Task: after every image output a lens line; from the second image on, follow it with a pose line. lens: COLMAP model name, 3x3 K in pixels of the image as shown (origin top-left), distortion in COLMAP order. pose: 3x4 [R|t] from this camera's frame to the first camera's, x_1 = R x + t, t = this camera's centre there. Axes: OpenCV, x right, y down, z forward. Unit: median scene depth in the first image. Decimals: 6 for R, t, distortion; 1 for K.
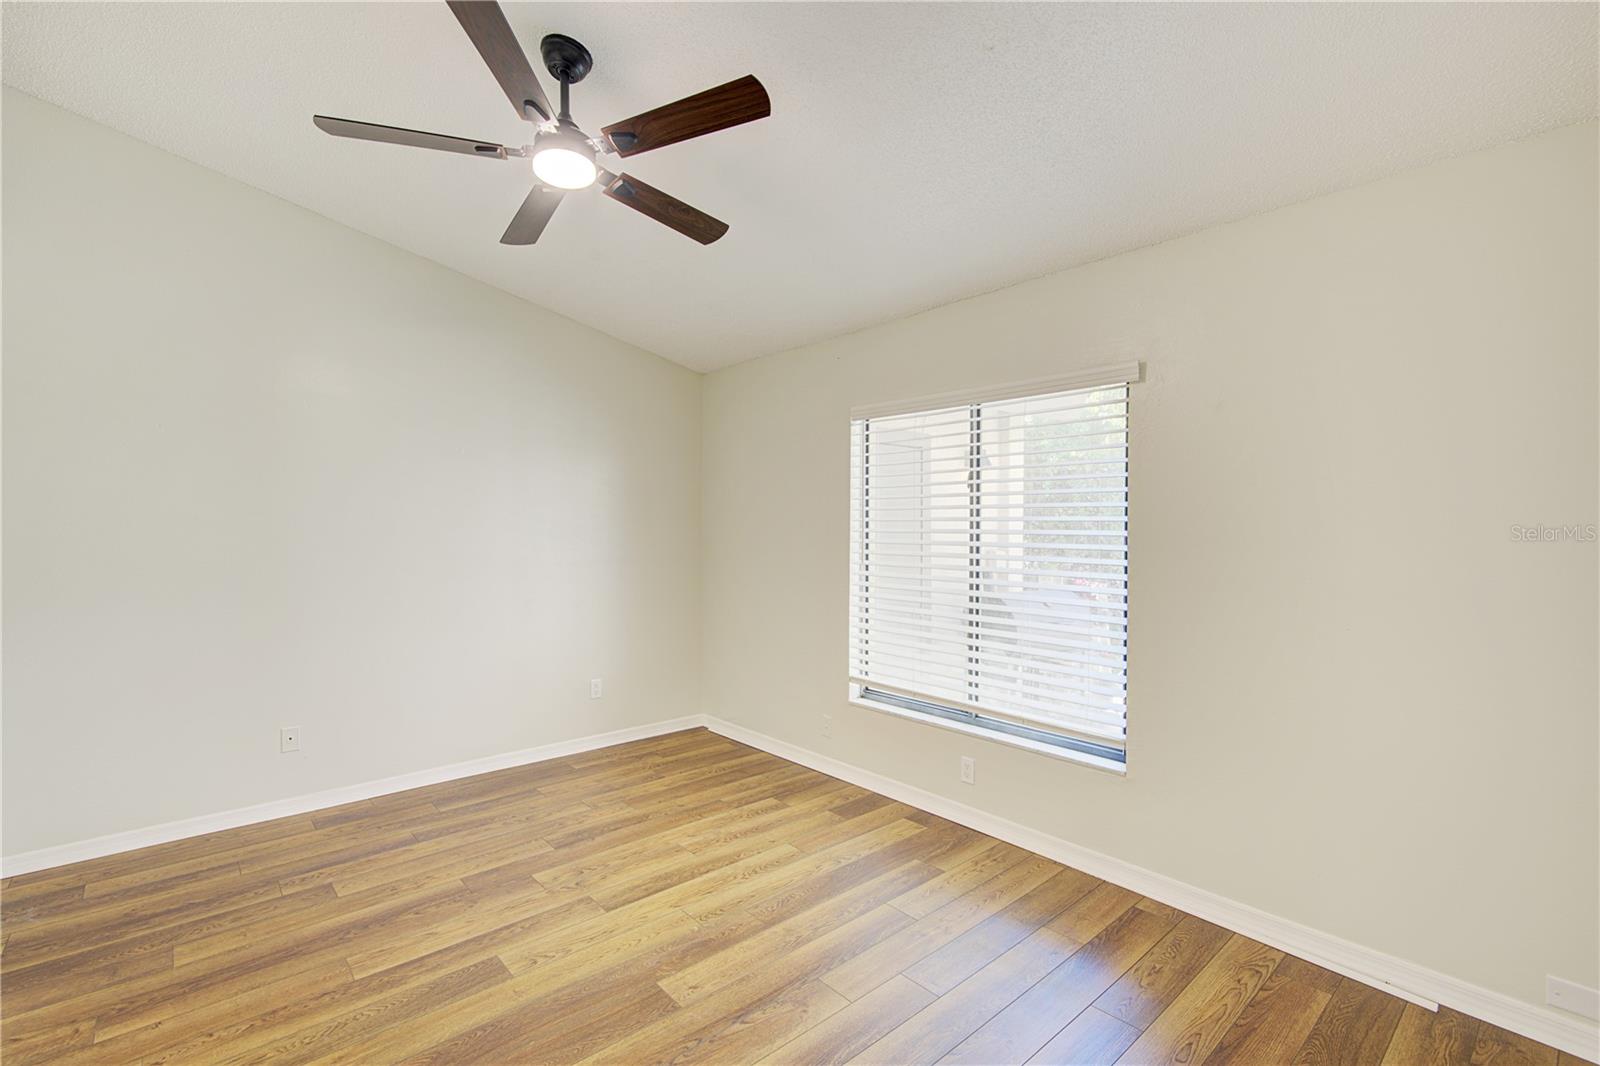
lens RADIAL K [[719.1, 0, 792.5], [0, 719.1, 536.6], [0, 0, 1]] dist [0.006077, -0.002854]
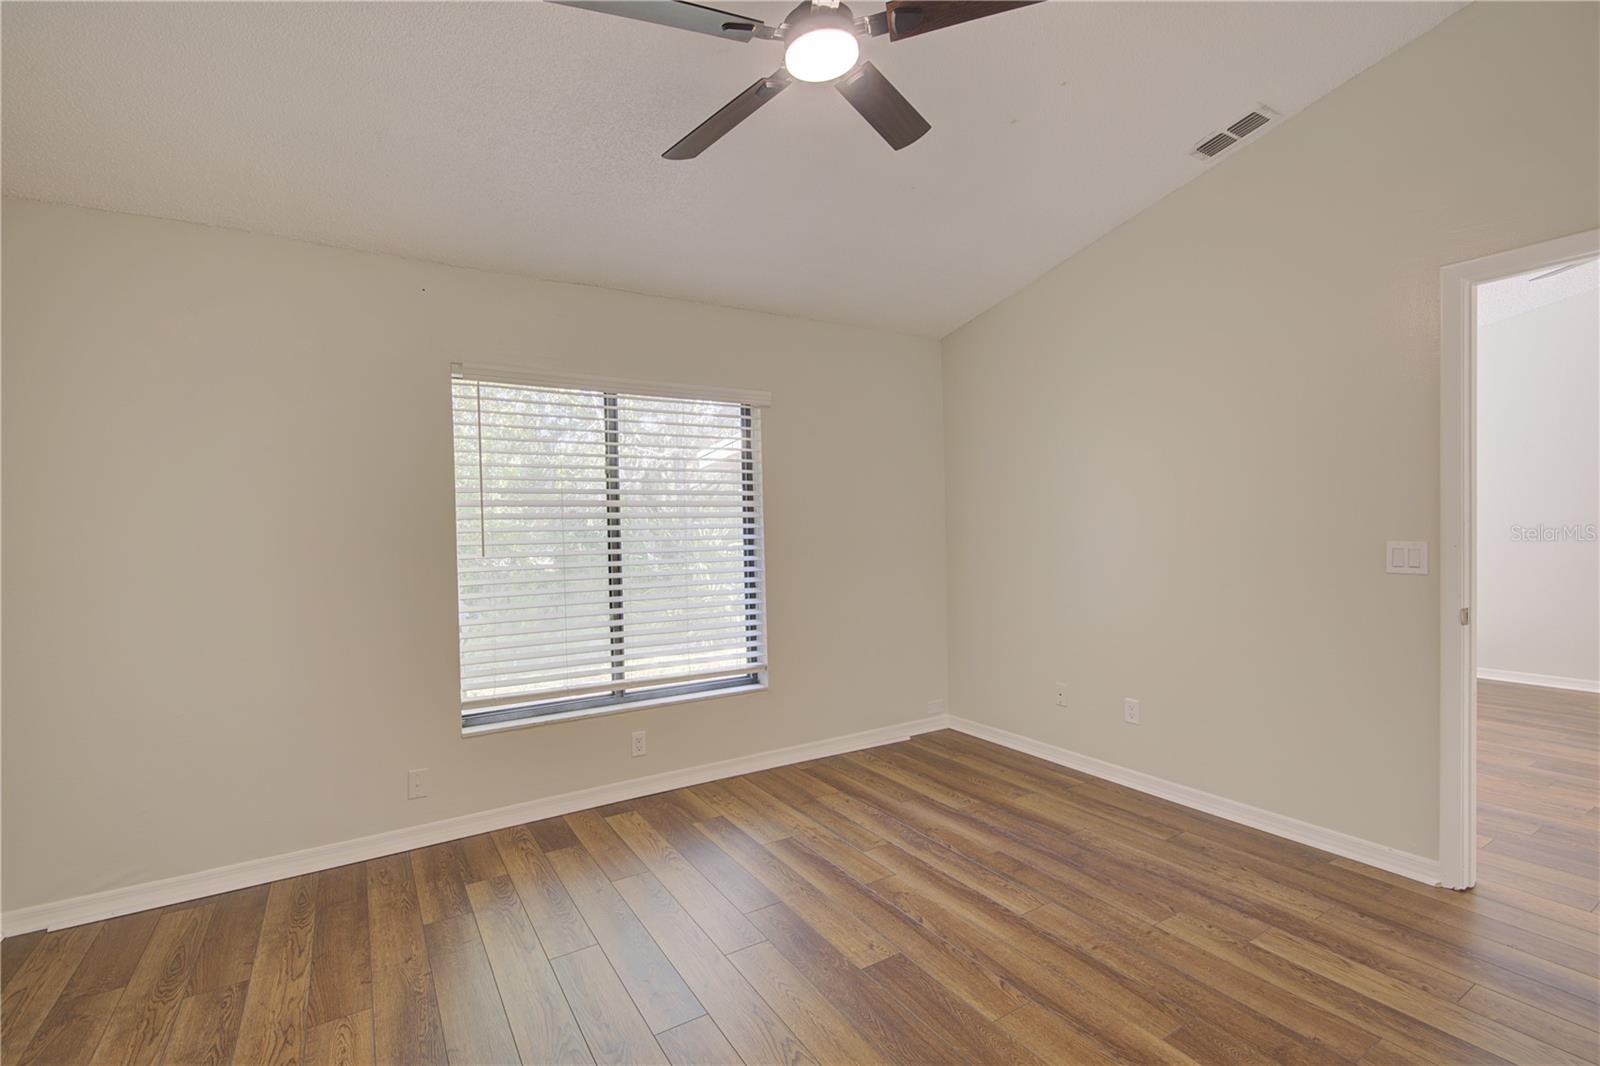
lens RADIAL K [[719.1, 0, 794.6], [0, 719.1, 529.5], [0, 0, 1]] dist [0.006077, -0.002854]
pose [[0.162879, -0.010477, 0.986590, -0.765142], [0.039096, 0.999227, 0.004157, 0.019213], [-0.985871, 0.037895, 0.163163, 0.609875]]
